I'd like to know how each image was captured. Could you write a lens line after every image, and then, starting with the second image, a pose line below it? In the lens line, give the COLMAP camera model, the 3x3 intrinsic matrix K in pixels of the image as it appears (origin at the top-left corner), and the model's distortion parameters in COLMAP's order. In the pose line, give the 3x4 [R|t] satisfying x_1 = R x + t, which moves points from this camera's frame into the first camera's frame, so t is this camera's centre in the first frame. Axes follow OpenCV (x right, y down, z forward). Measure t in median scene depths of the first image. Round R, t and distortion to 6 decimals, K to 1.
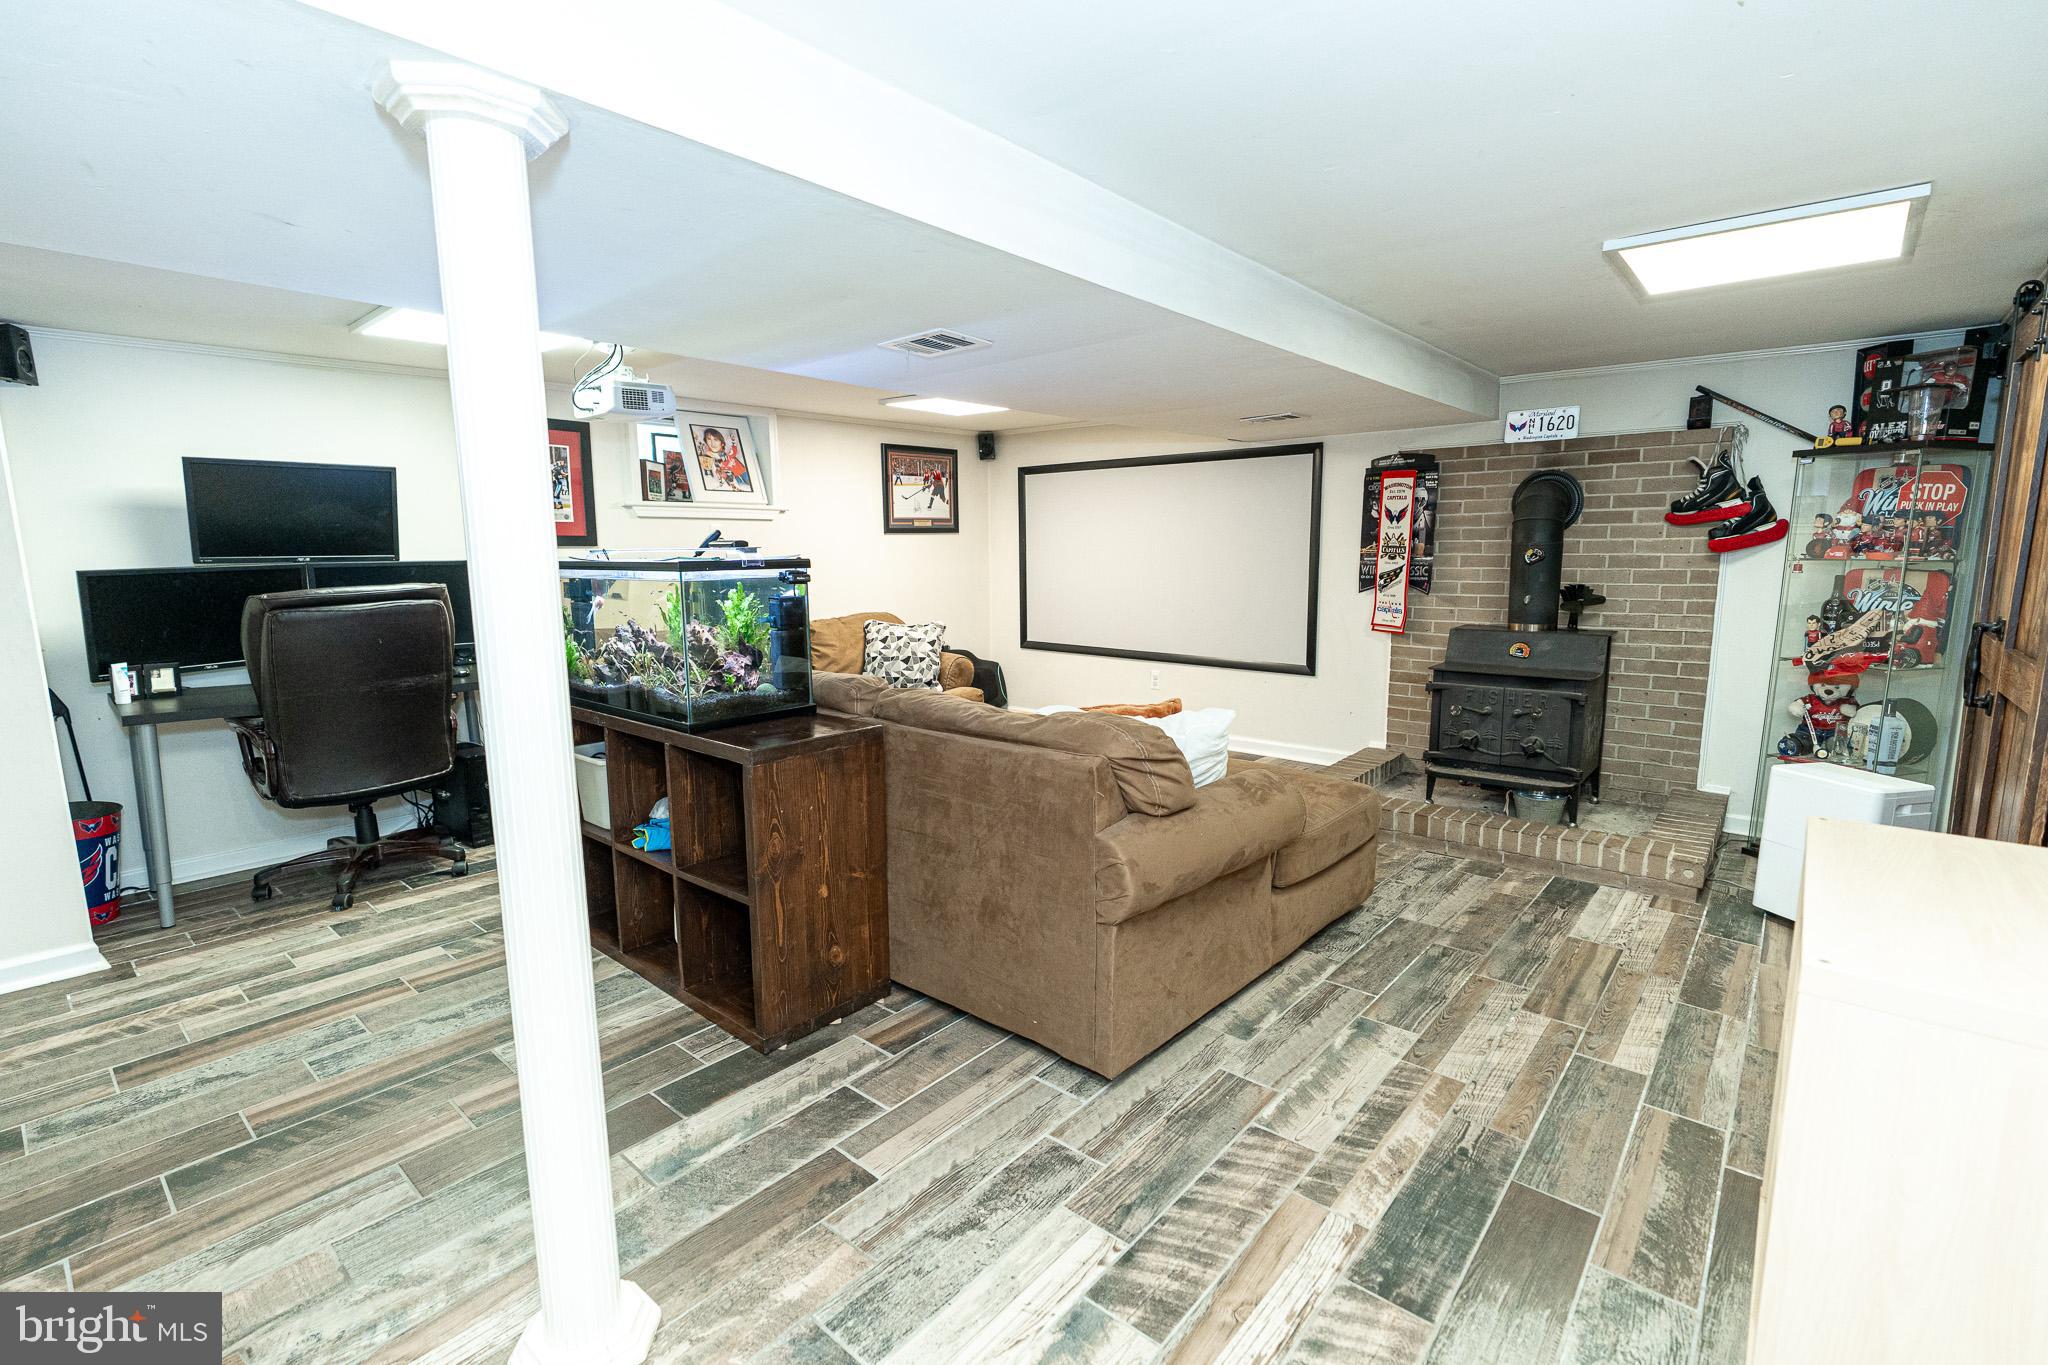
lens RADIAL K [[919.2, 0, 1024.6], [0, 919.2, 686.1], [0, 0, 1]] dist [-0.008070, 0.003153]
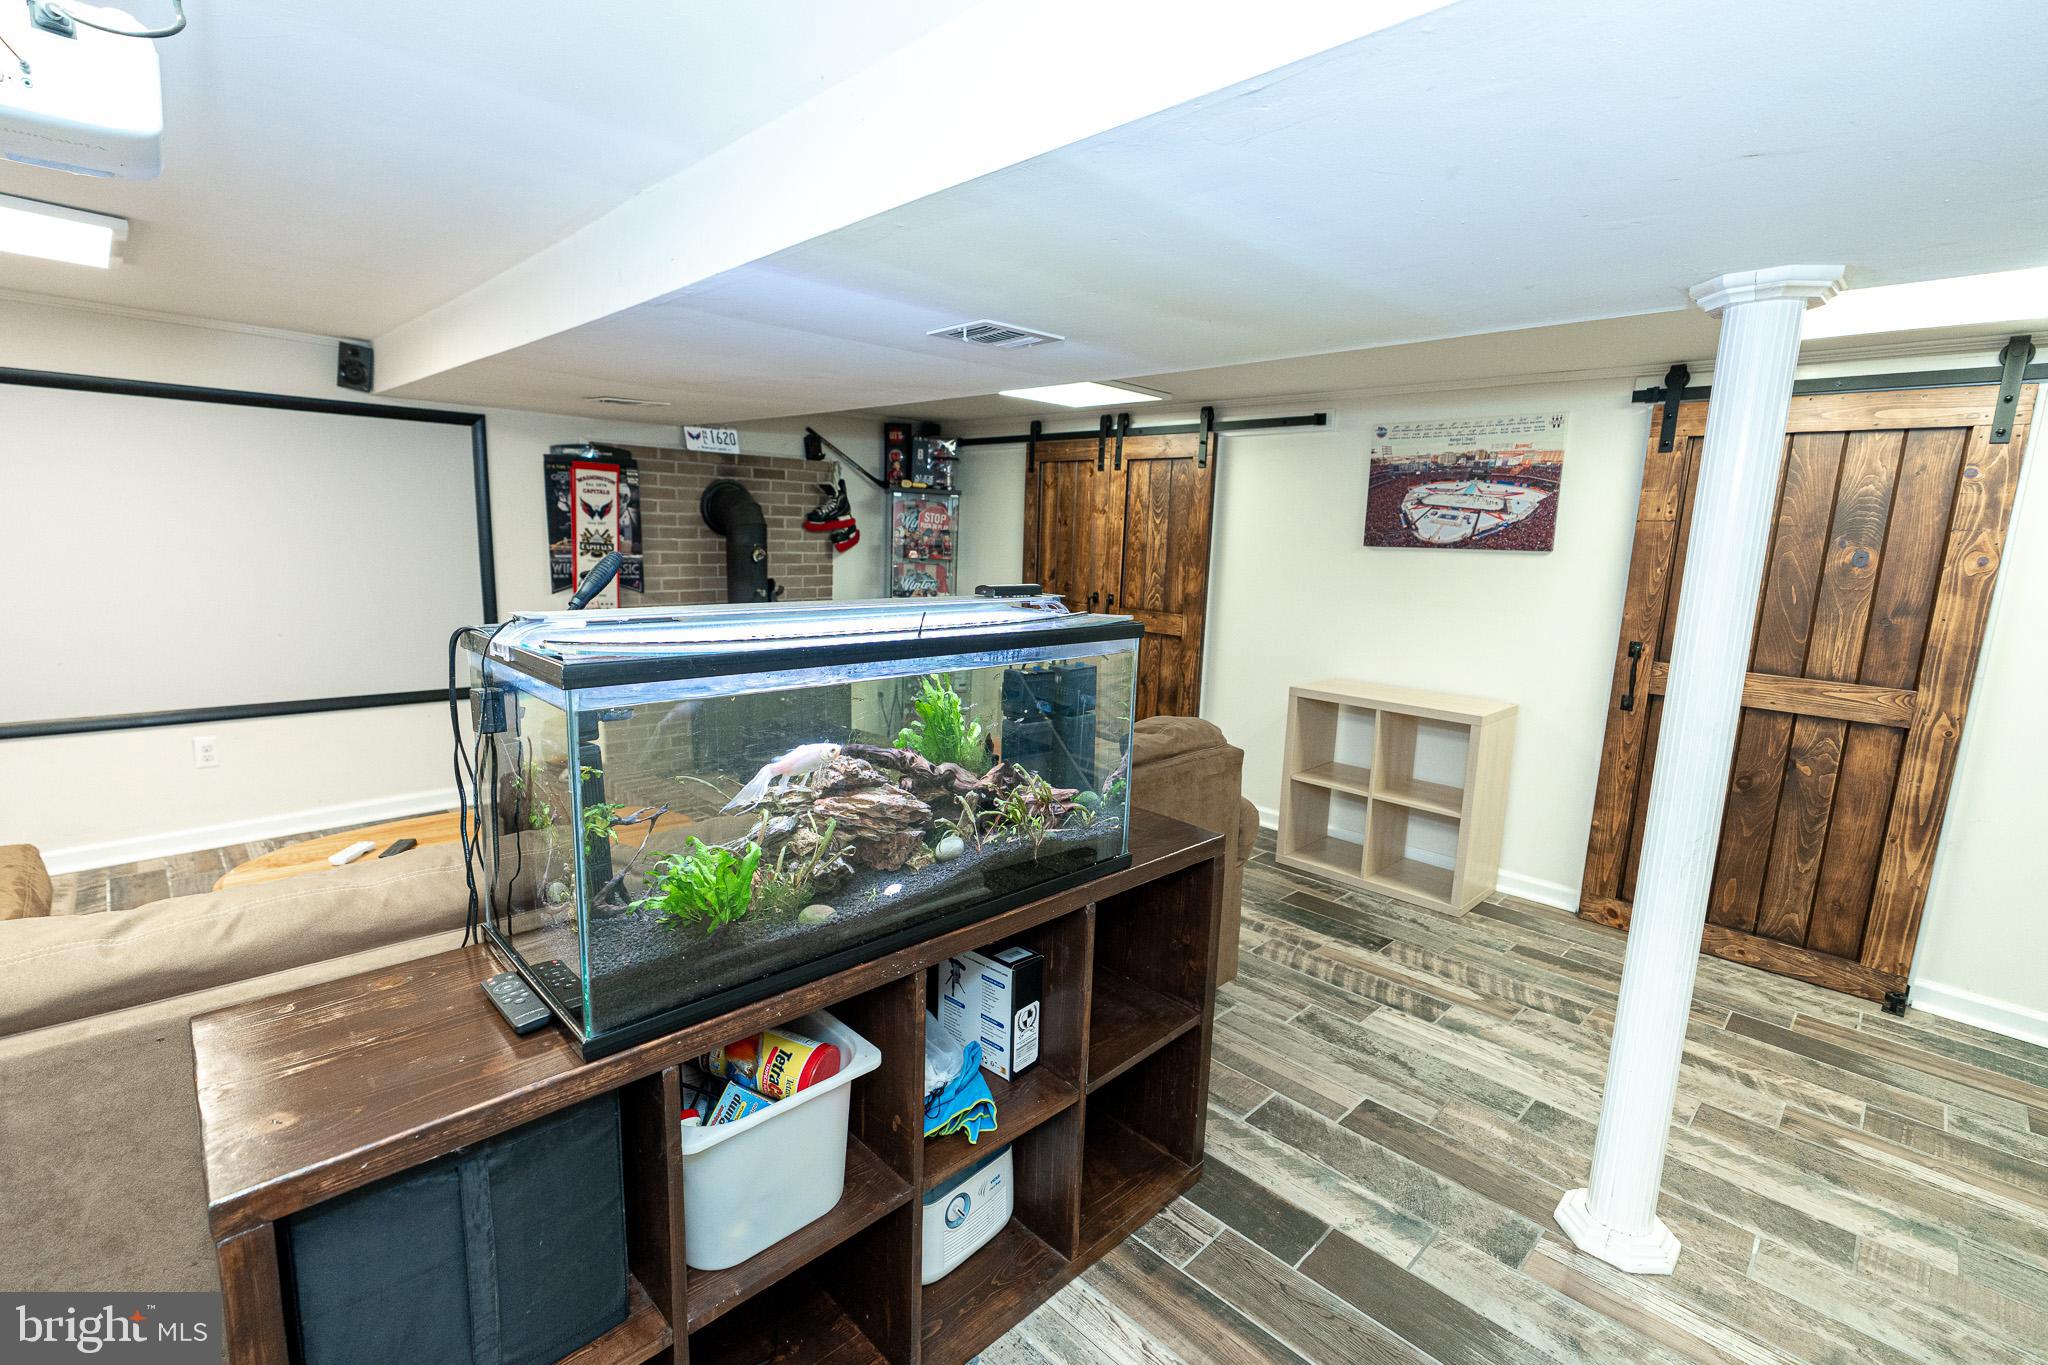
lens RADIAL K [[919.2, 0, 1024.0], [0, 919.2, 683.5], [0, 0, 1]] dist [-0.008070, 0.003153]
pose [[0.077011, -0.154189, 0.985036, -0.551659], [0.114824, 0.982767, 0.144857, -0.104149], [-0.990396, 0.101951, 0.093389, 0.530829]]
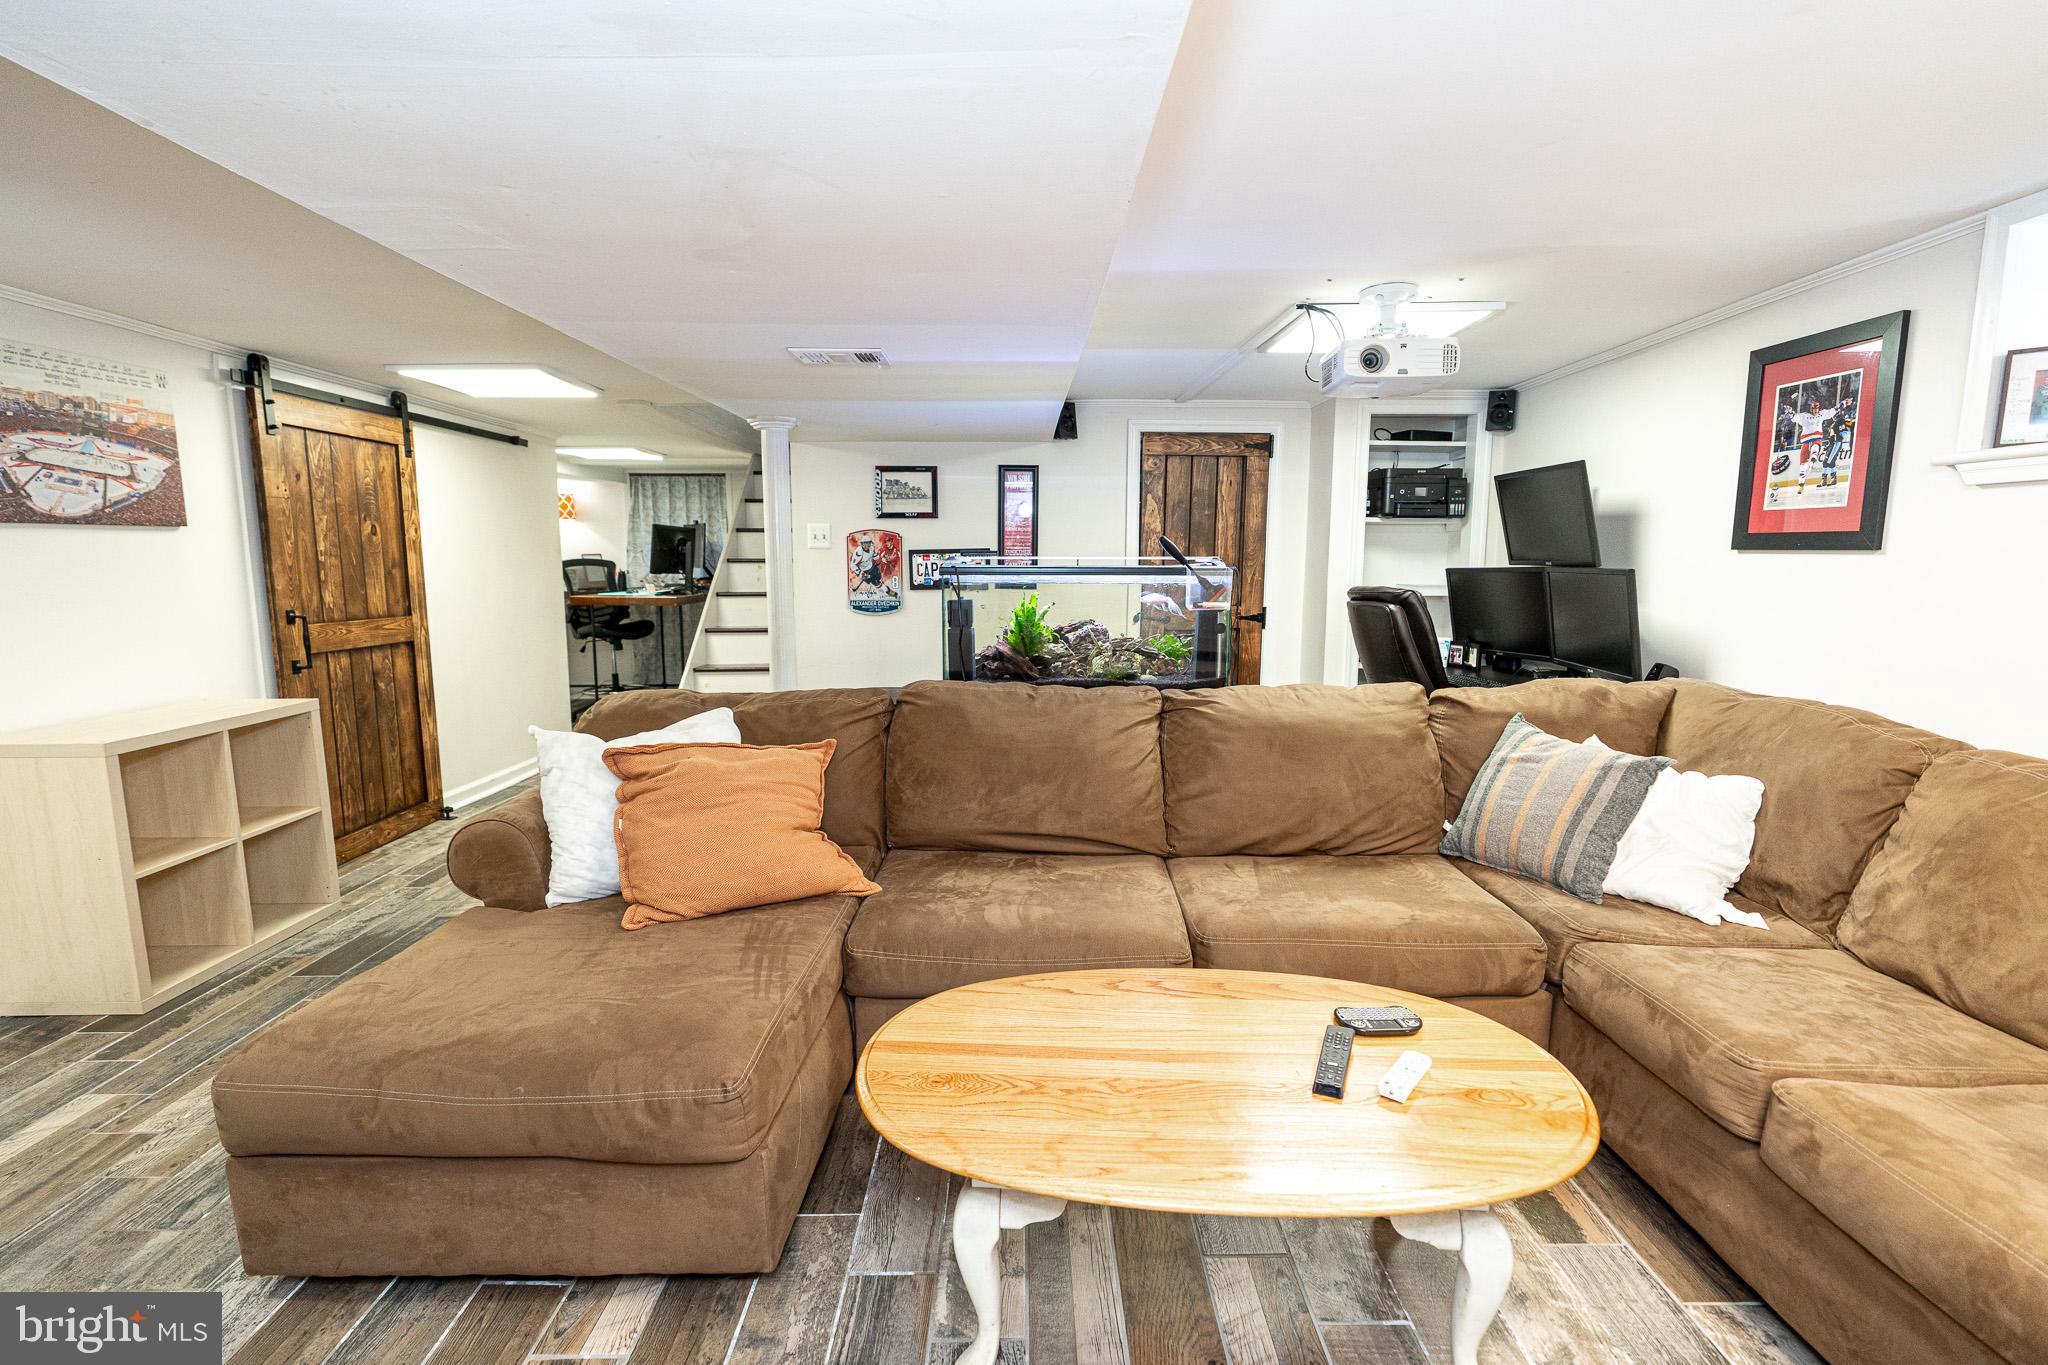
lens RADIAL K [[919.2, 0, 1029.9], [0, 919.2, 681.1], [0, 0, 1]] dist [-0.008070, 0.003153]
pose [[-0.750646, 0.088072, -0.654808, 0.254043], [-0.105131, 0.962527, 0.249979, -0.180572], [0.652286, 0.256486, -0.713258, 1.108697]]
